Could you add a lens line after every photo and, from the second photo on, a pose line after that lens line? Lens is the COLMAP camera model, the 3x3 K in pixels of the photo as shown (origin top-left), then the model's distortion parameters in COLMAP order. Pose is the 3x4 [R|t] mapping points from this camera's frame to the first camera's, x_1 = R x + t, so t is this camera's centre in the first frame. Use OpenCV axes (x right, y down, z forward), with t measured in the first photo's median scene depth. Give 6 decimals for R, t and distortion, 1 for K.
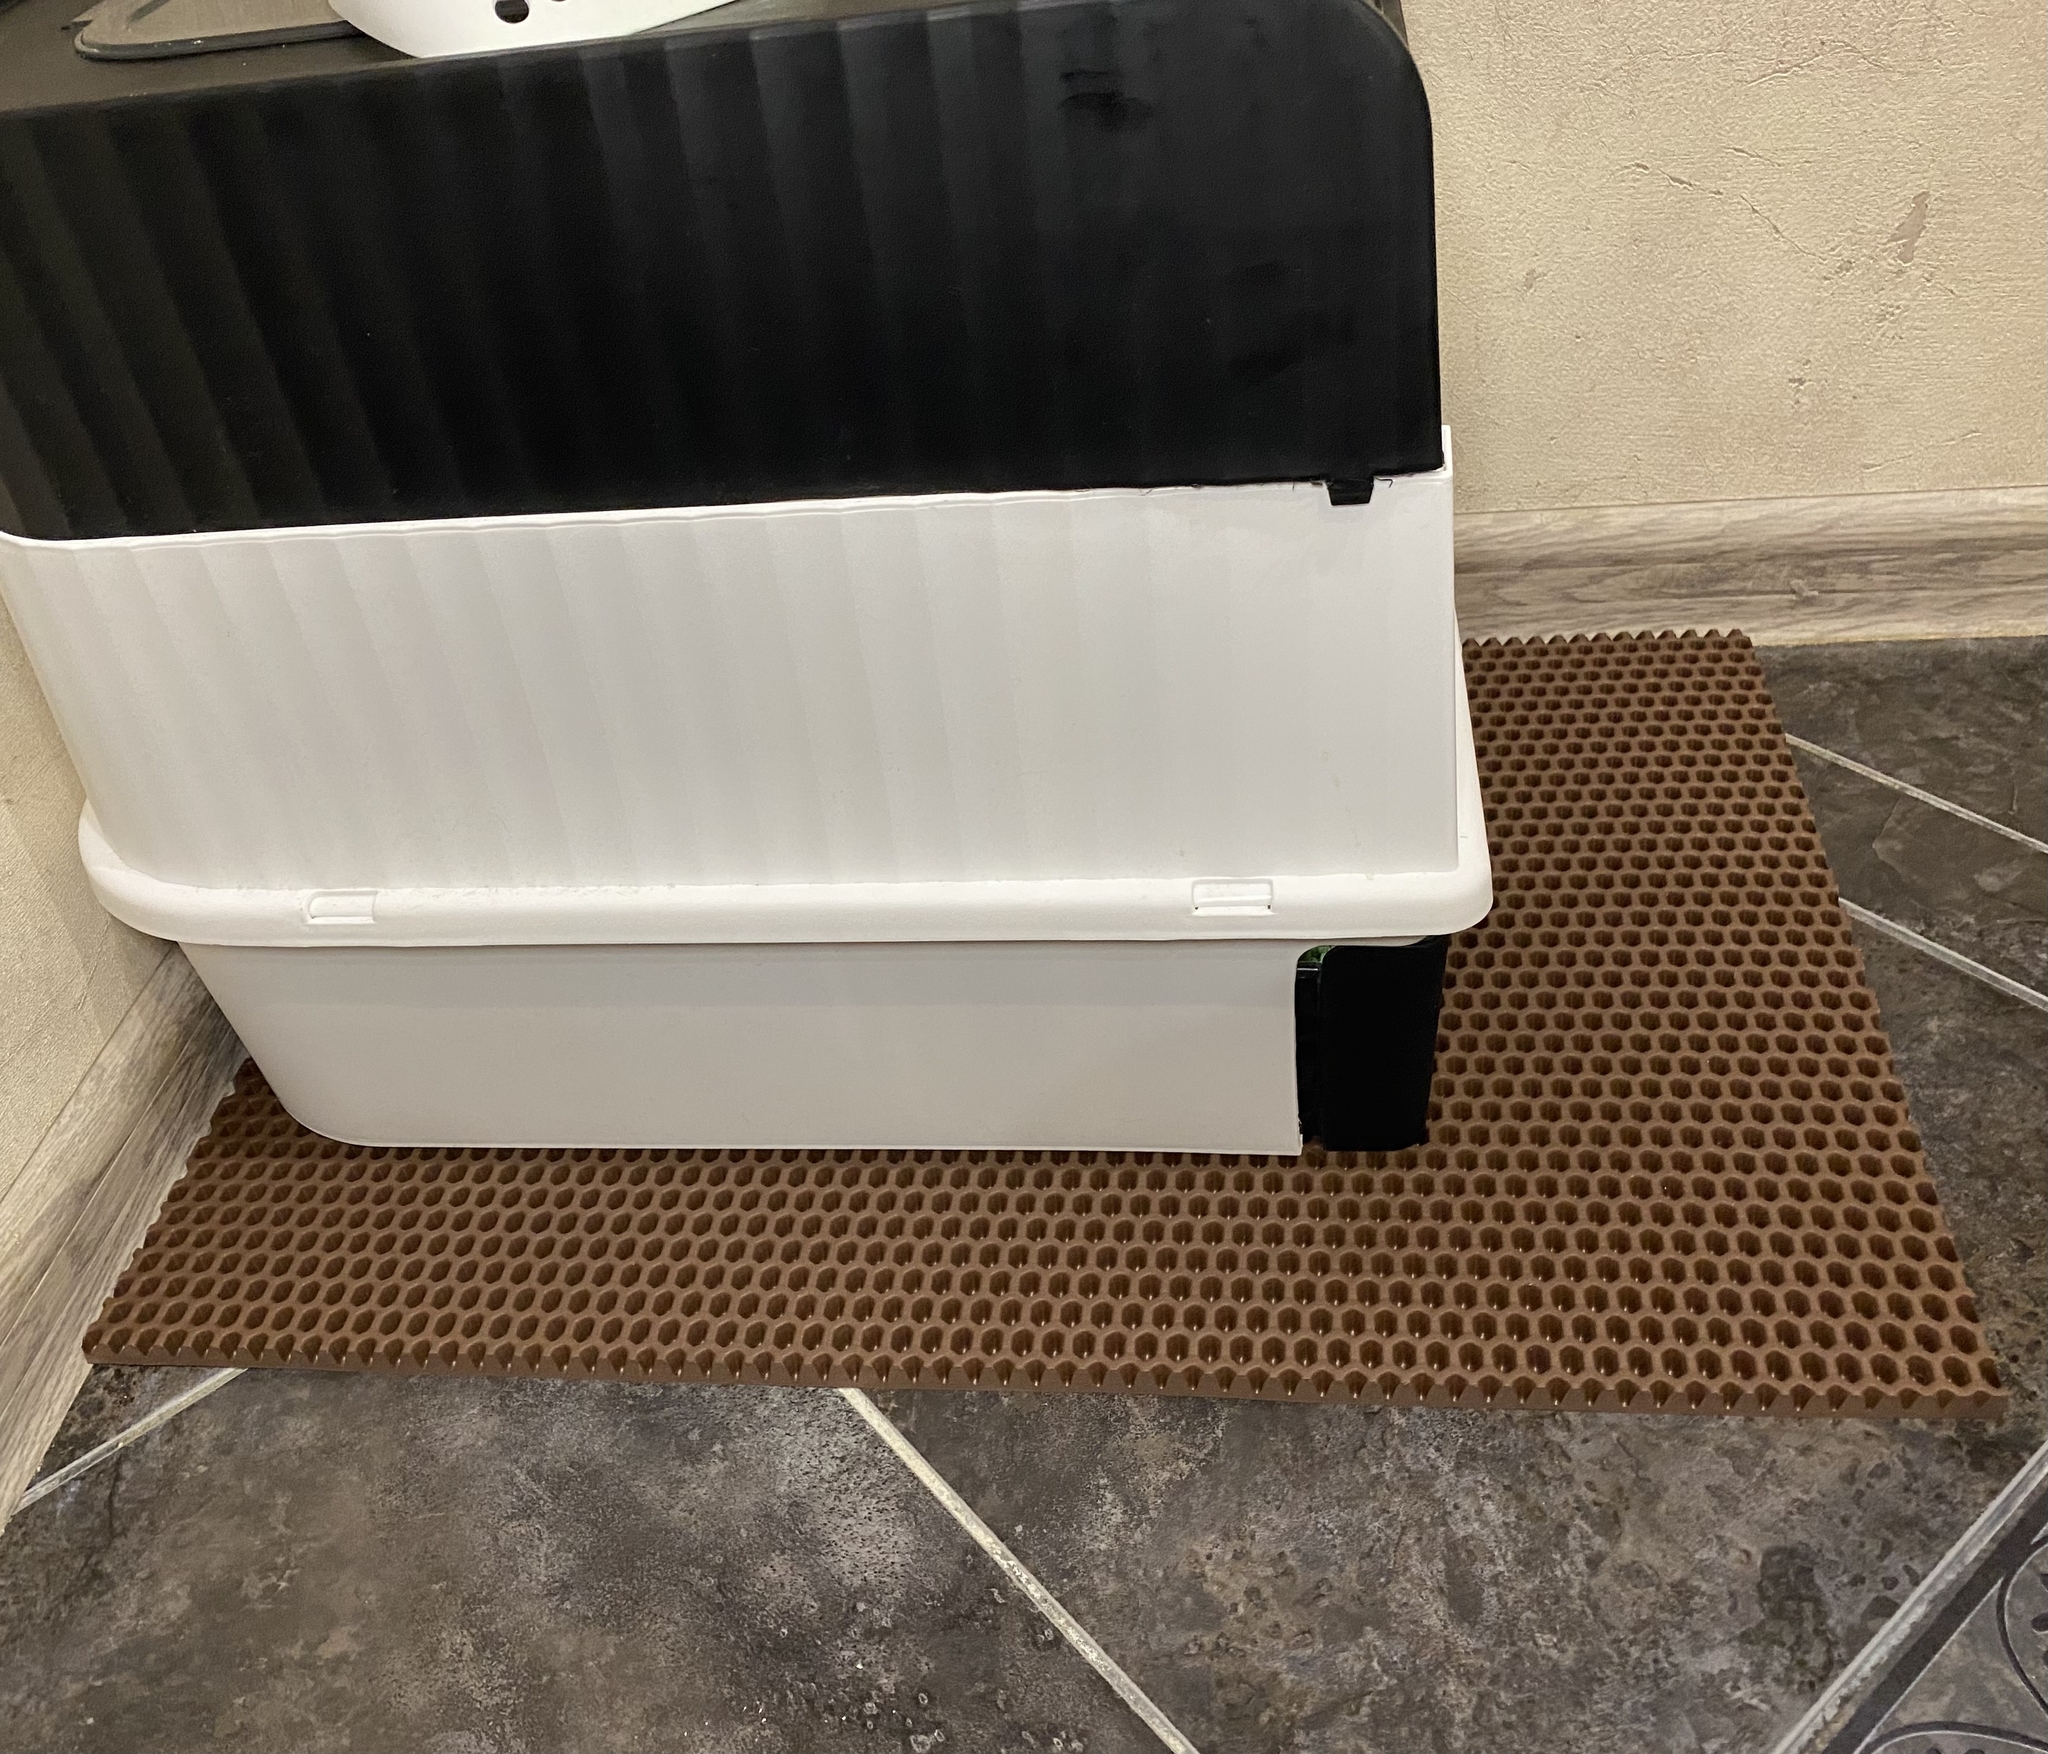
lens RADIAL K [[1828.5, 0, 976.9], [0, 1828.5, 878.3], [0, 0, 1]] dist [-0.007317, 0.011372]
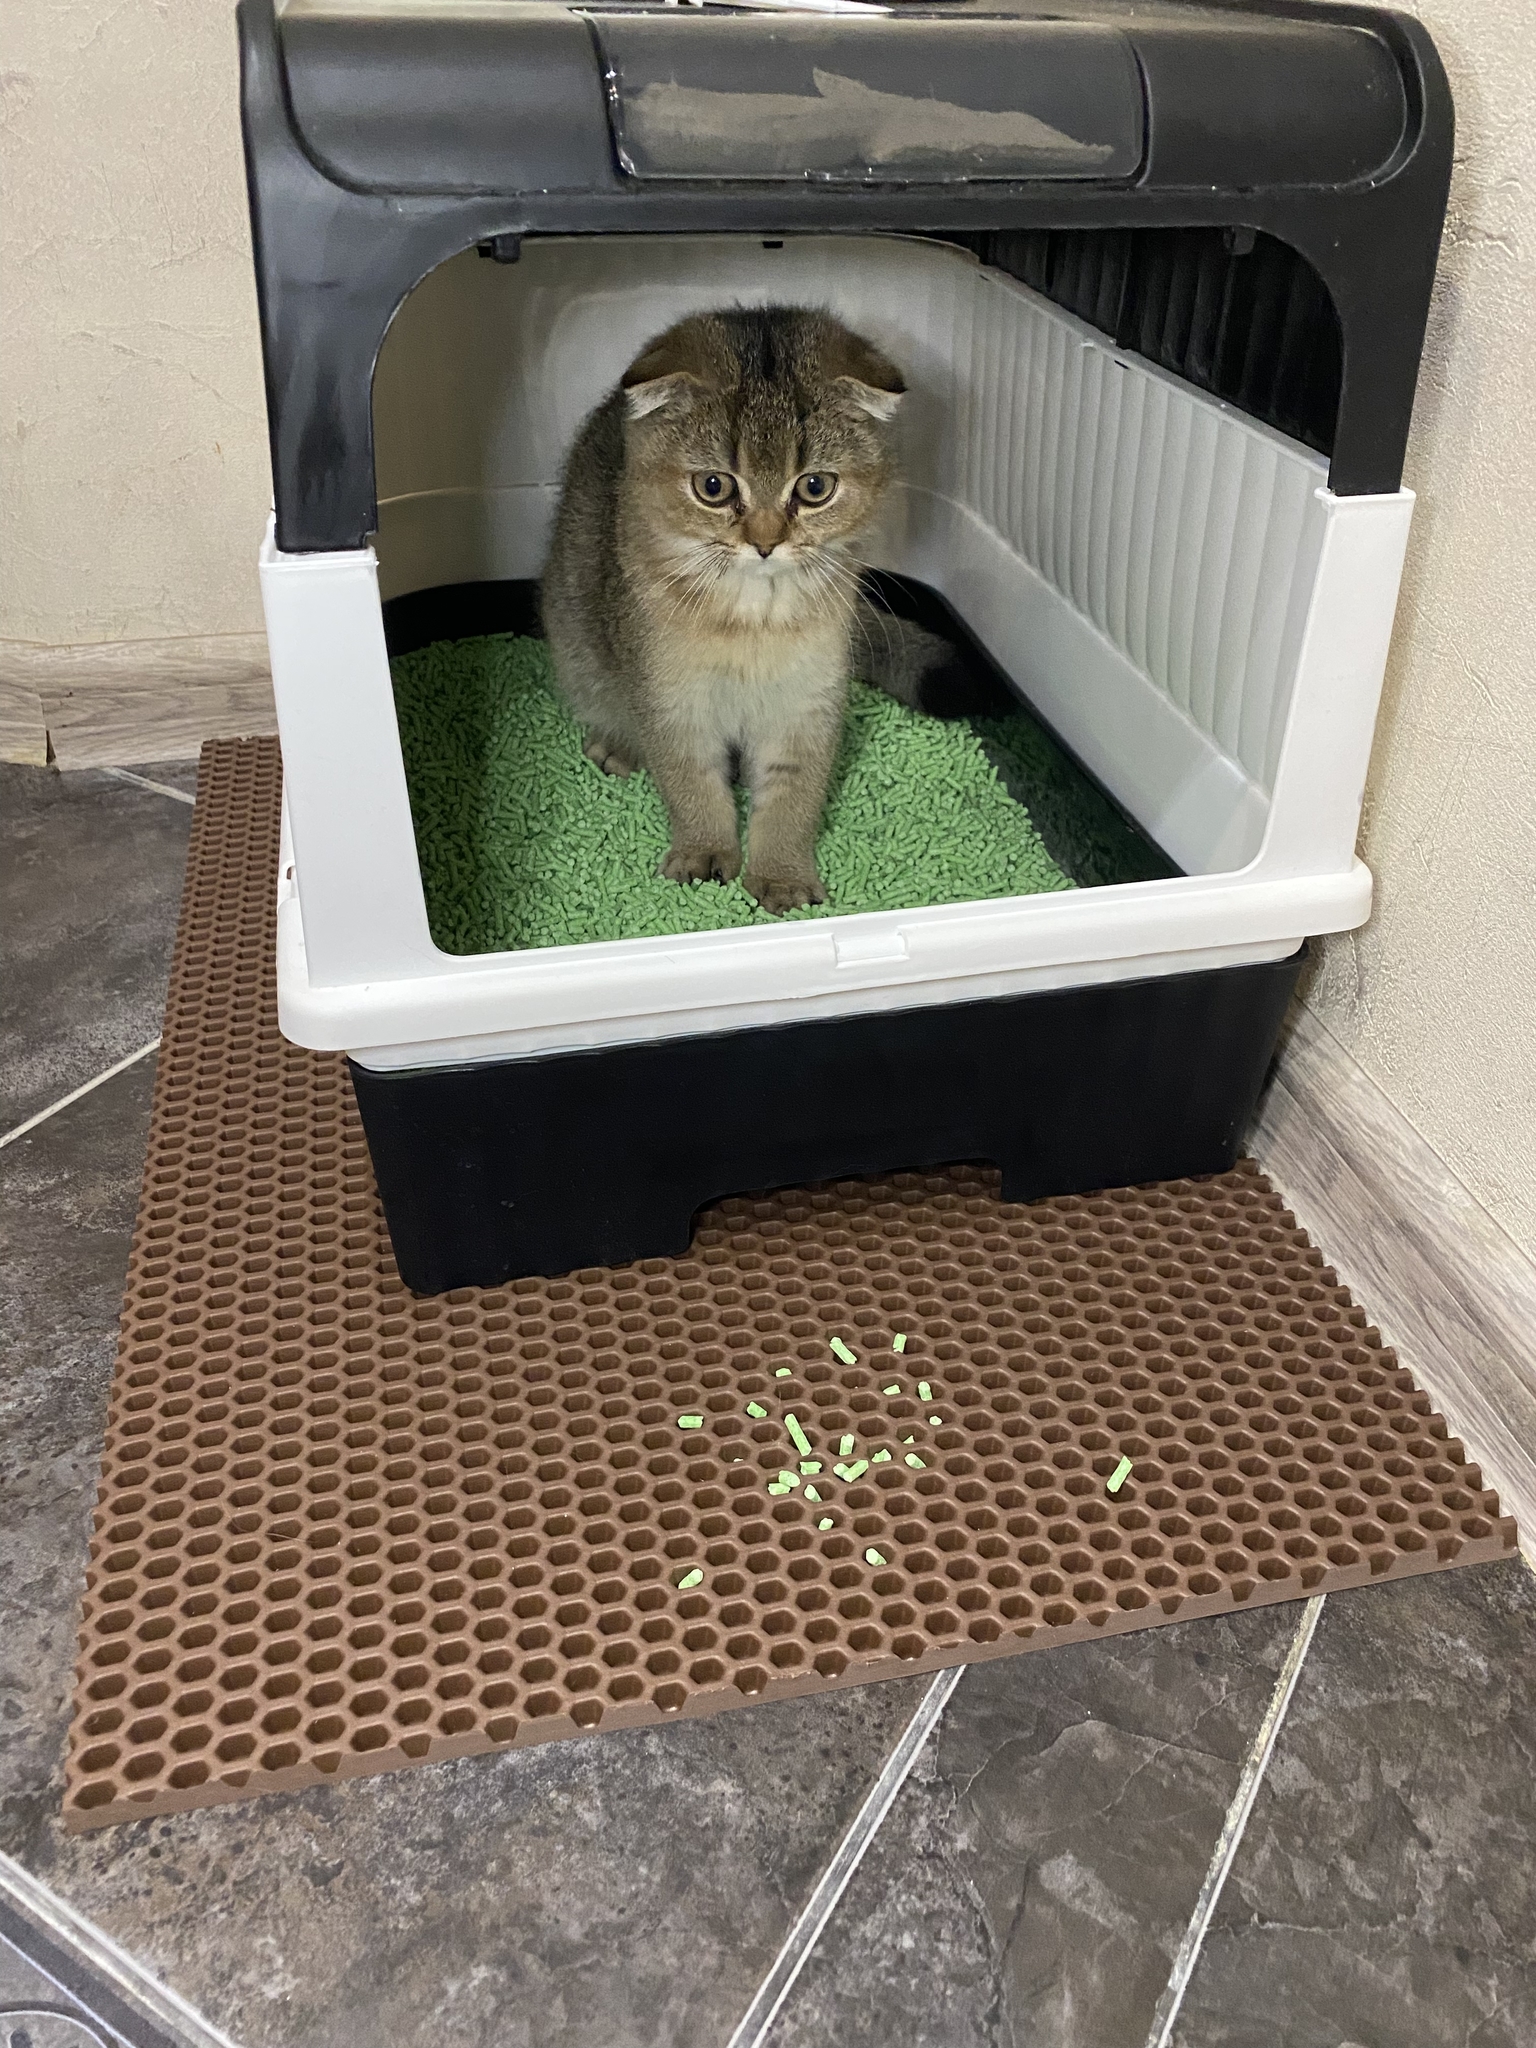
lens RADIAL K [[1570.5, 0, 771.7], [0, 1570.5, 996.4], [0, 0, 1]] dist [-0.001765, 0.003296]
pose [[0.337953, 0.641691, -0.688492, 0.941769], [-0.642900, 0.691660, 0.329070, -0.445318], [0.687363, 0.331421, 0.646291, 0.619057]]
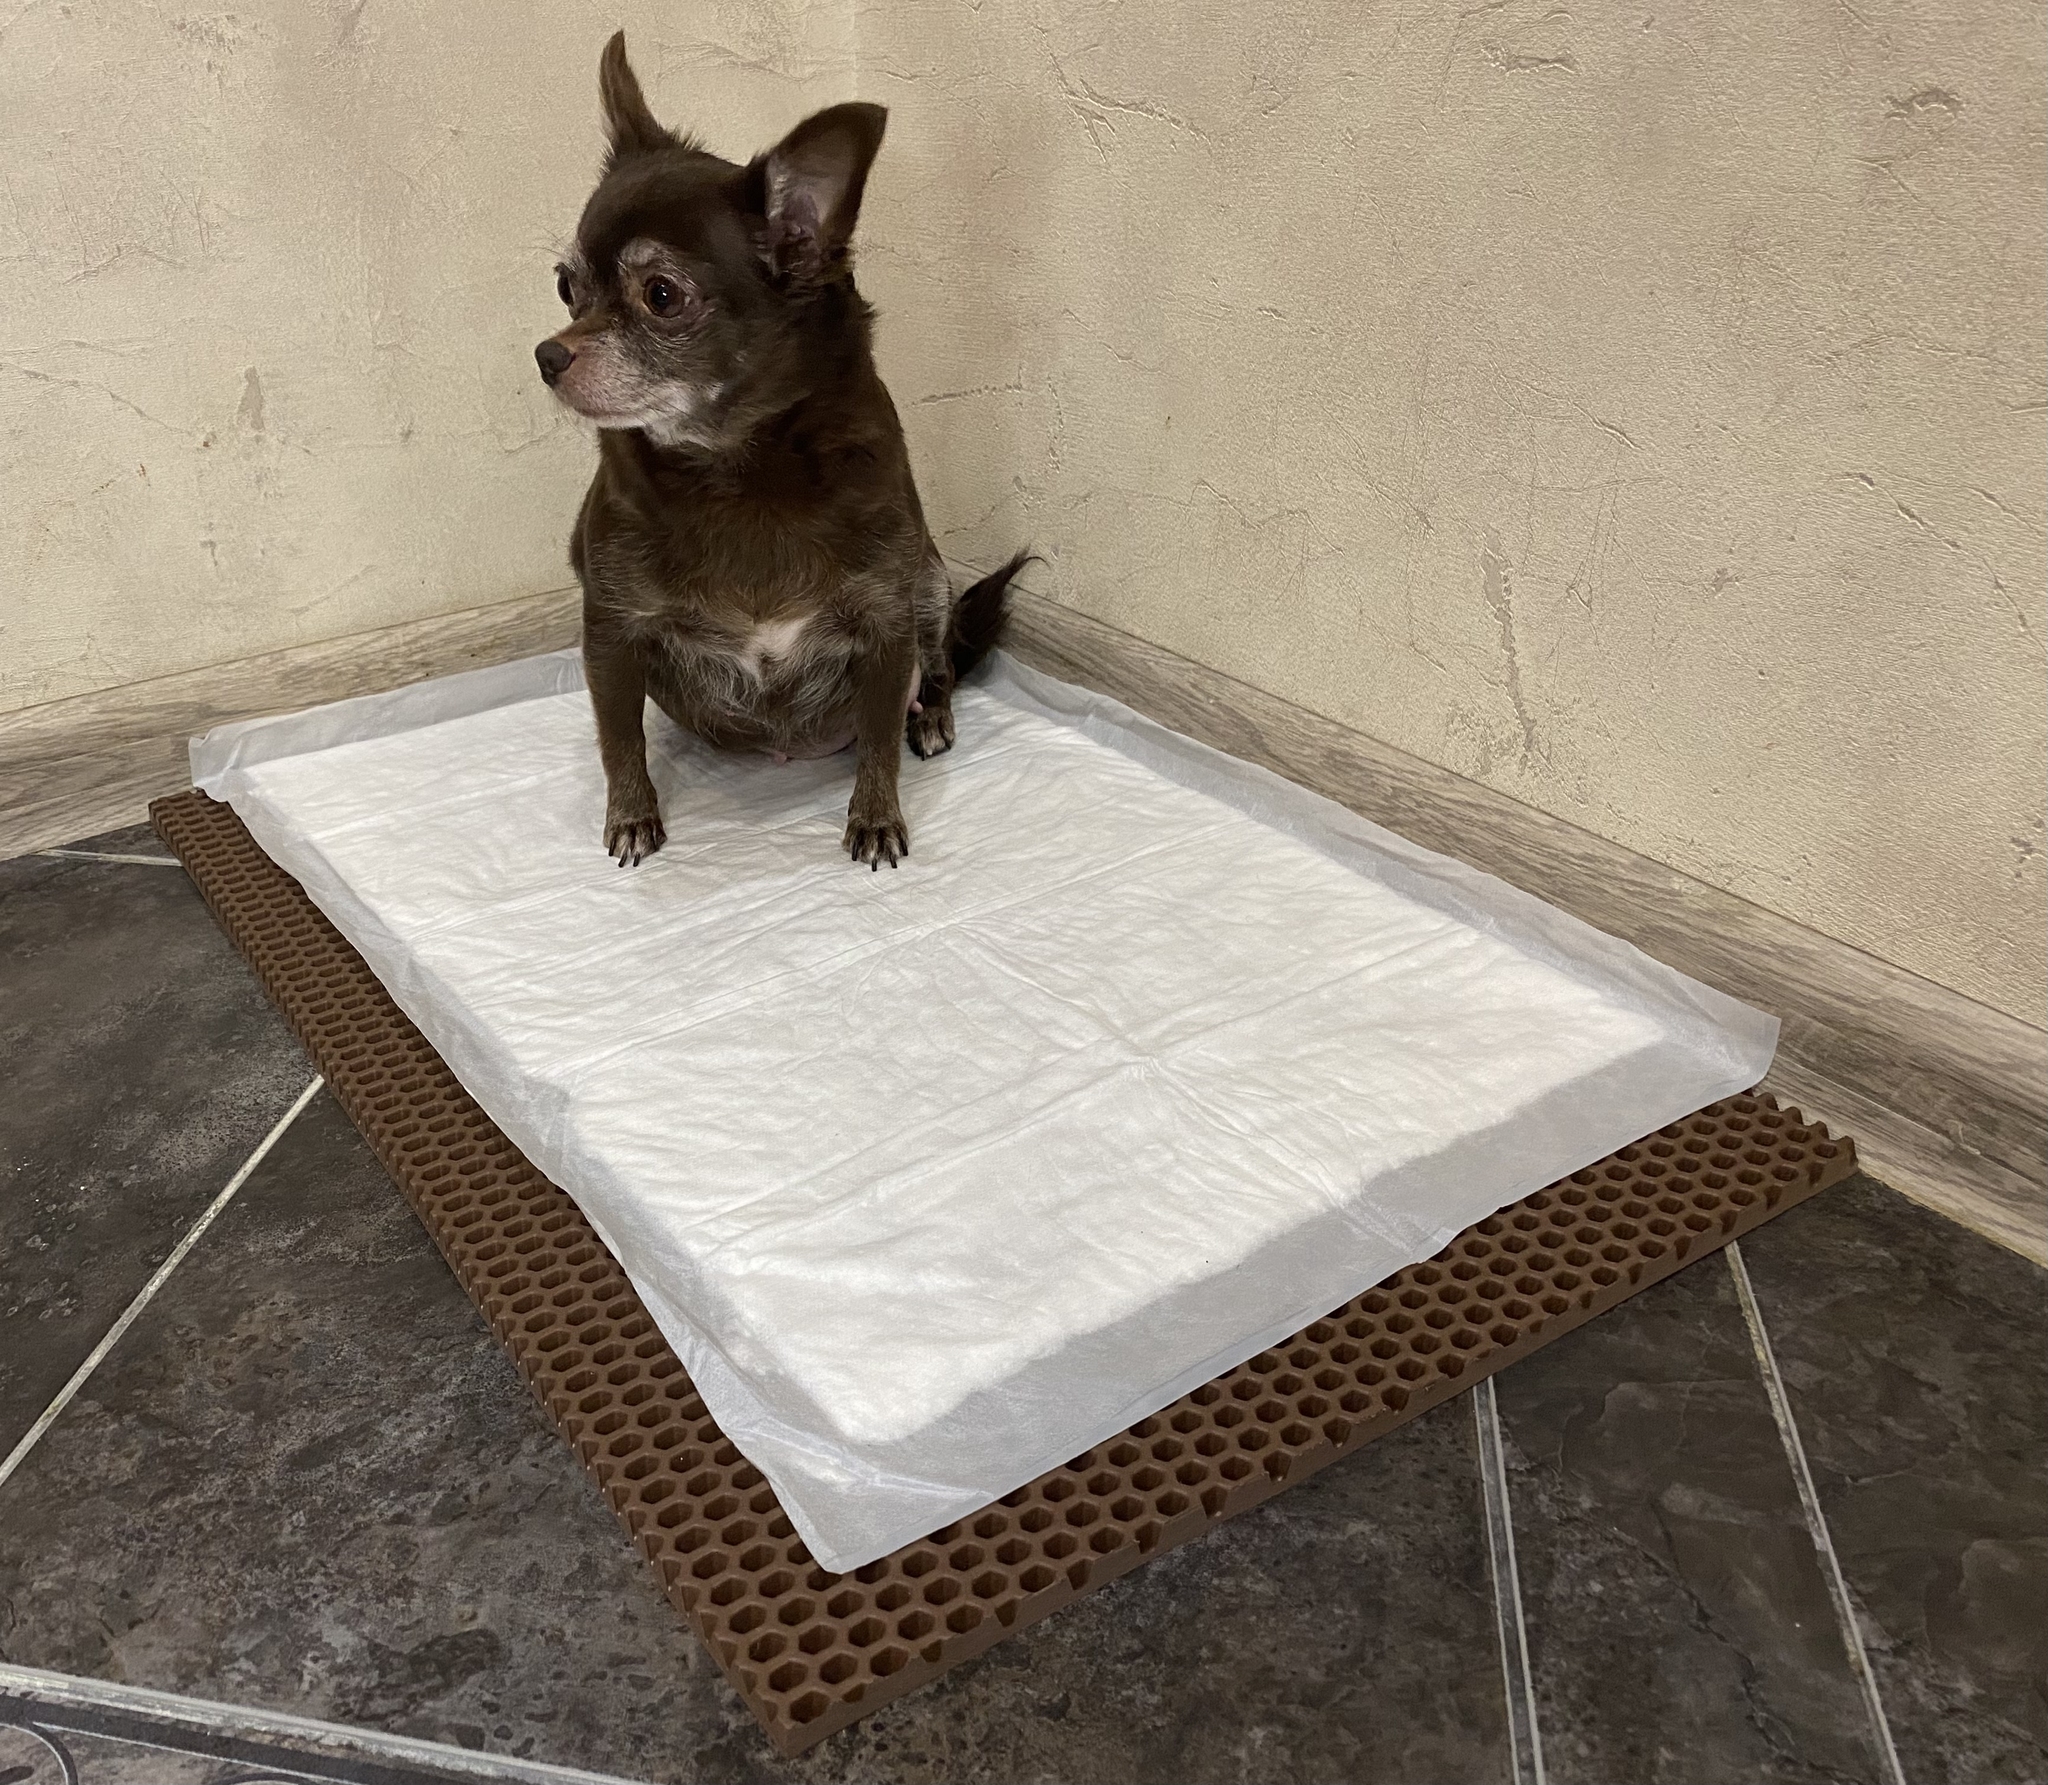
lens RADIAL K [[1823.3, 0, 825.2], [0, 1823.3, 882.9], [0, 0, 1]] dist [-0.002236, 0.006128]
pose [[0.620601, 0.456749, -0.637365, 0.920089], [-0.525140, 0.845726, 0.094737, -0.122669], [0.582308, 0.275912, 0.764716, 0.283155]]
